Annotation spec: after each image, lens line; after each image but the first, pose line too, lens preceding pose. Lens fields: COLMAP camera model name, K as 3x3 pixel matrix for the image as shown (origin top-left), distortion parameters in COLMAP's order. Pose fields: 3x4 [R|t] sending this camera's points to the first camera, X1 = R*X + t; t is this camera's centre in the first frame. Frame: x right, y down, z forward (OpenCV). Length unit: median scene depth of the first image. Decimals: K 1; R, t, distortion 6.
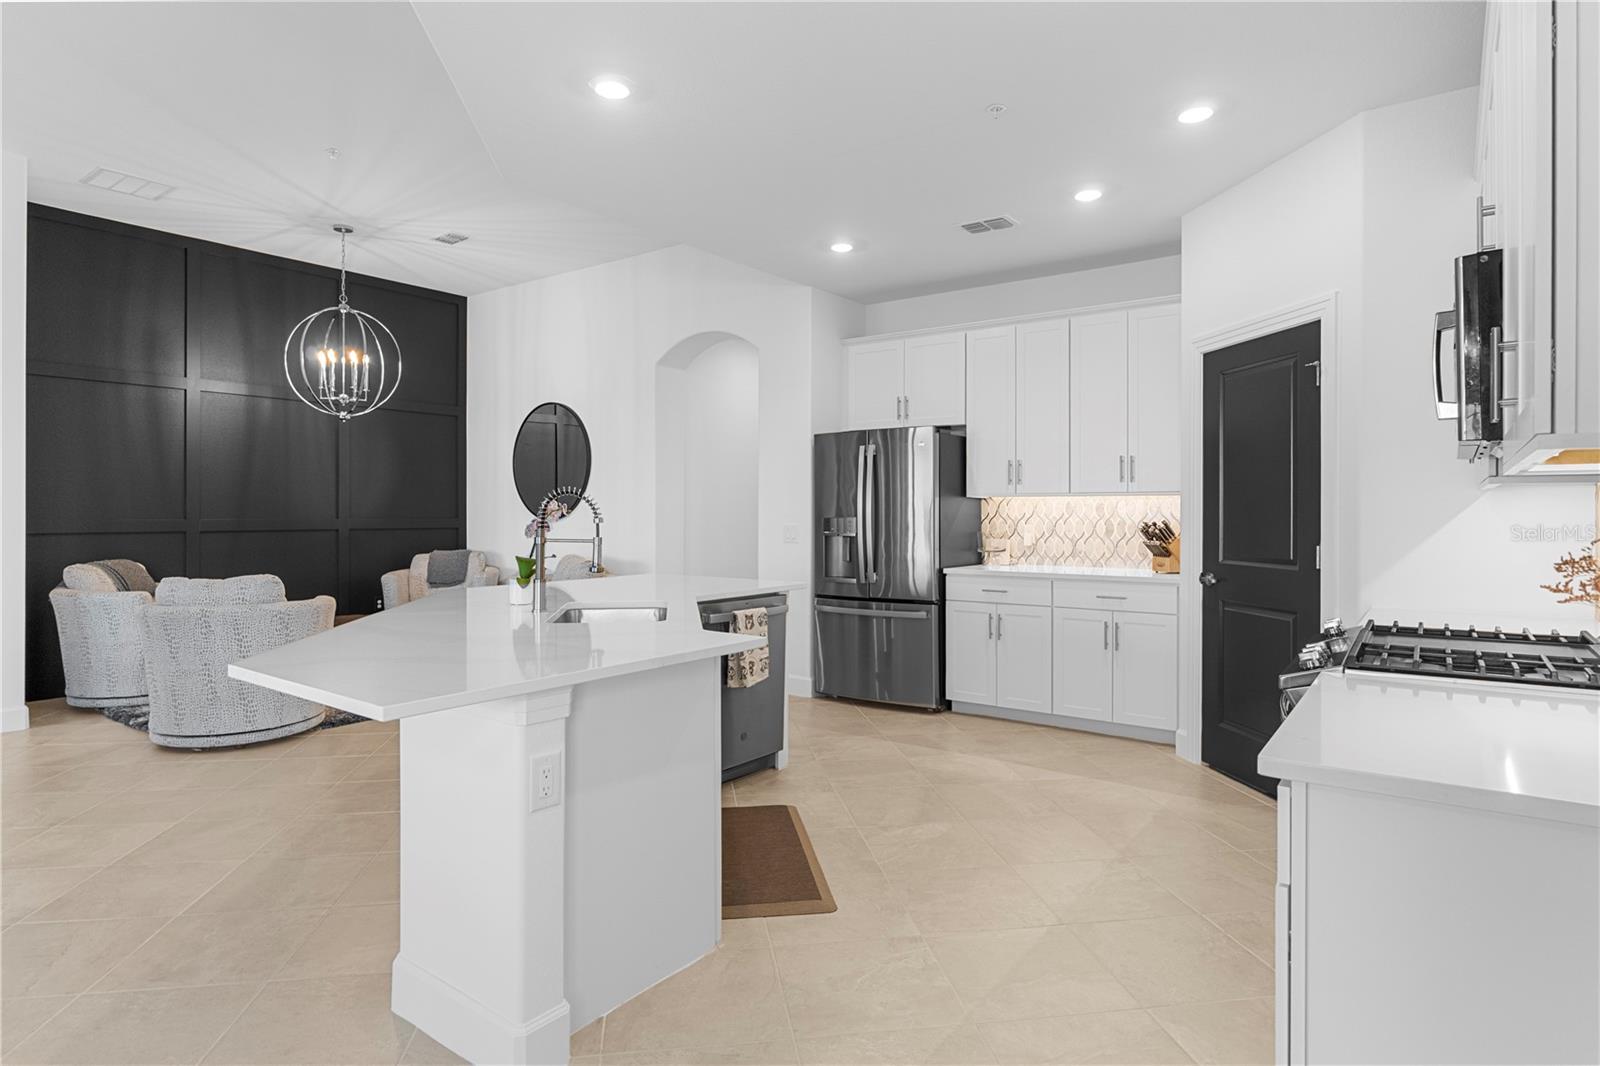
lens RADIAL K [[895.0, 0, 799.6], [0, 895.0, 512.8], [0, 0, 1]] dist [0.002357, 0.000600]
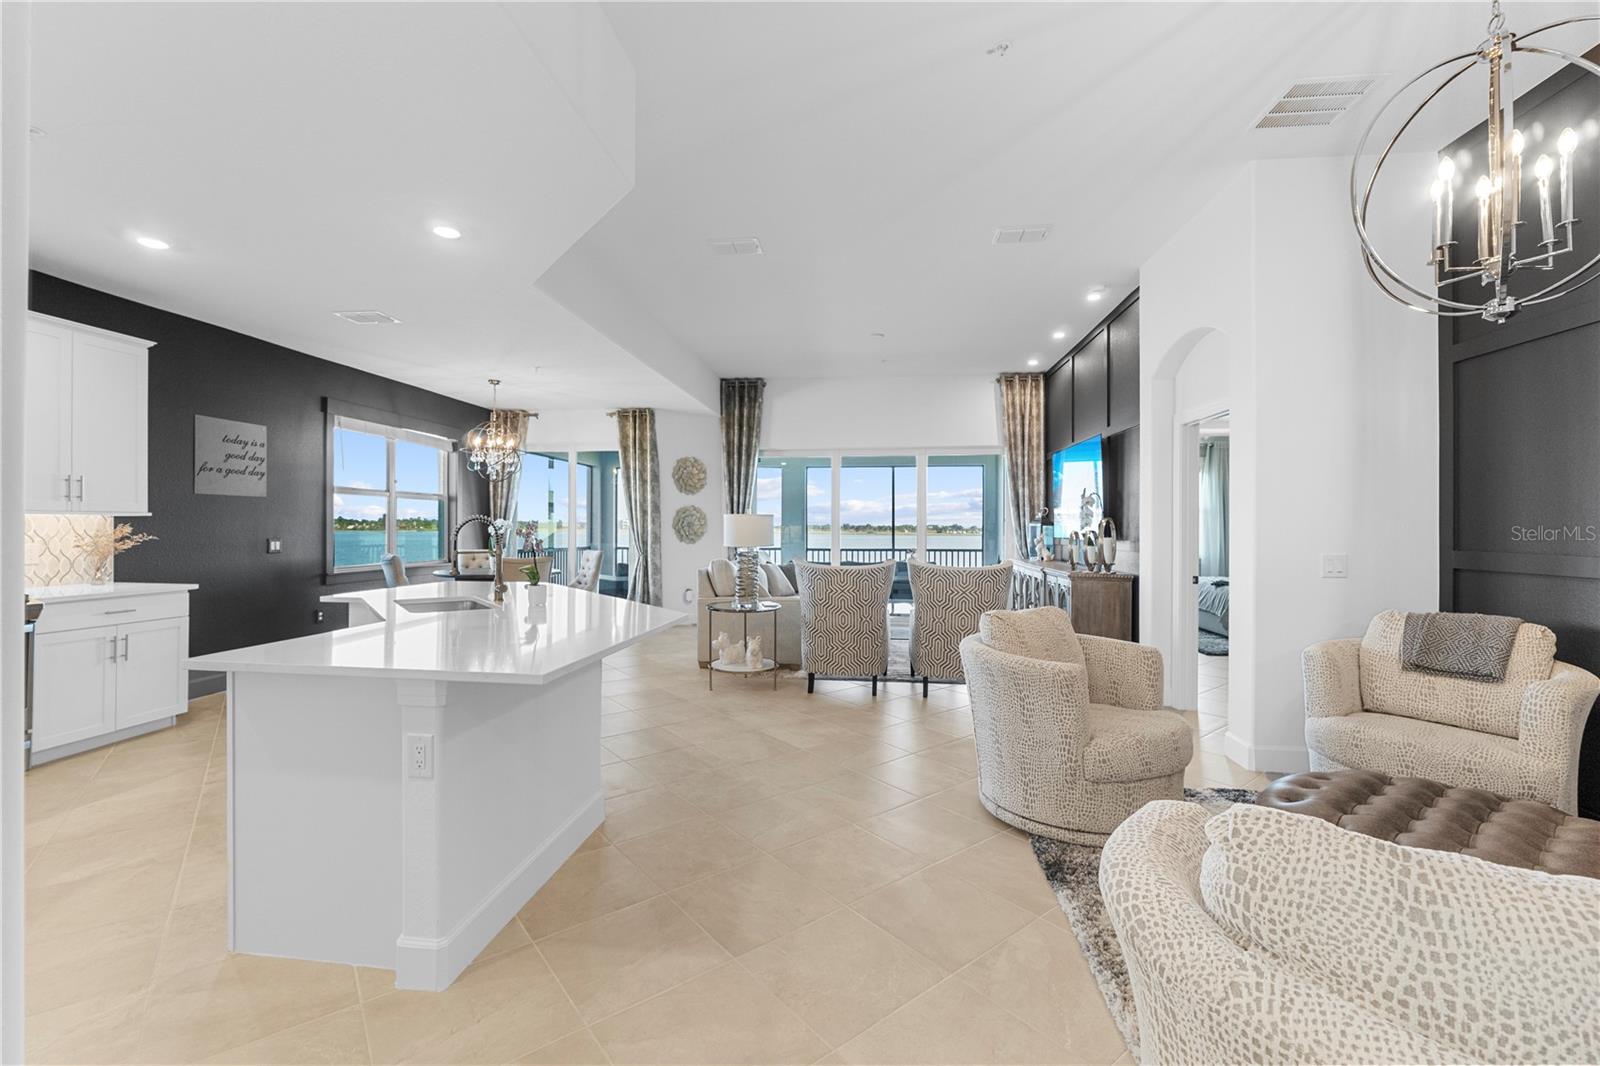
lens RADIAL K [[666.8, 0, 798.7], [0, 666.8, 526.2], [0, 0, 1]] dist [-0.008000, 0.000086]
pose [[-0.865814, -0.007362, -0.500311, -0.106048], [-0.006760, 0.999973, -0.003016, -0.006661], [0.500320, 0.000771, -0.865840, 1.368595]]
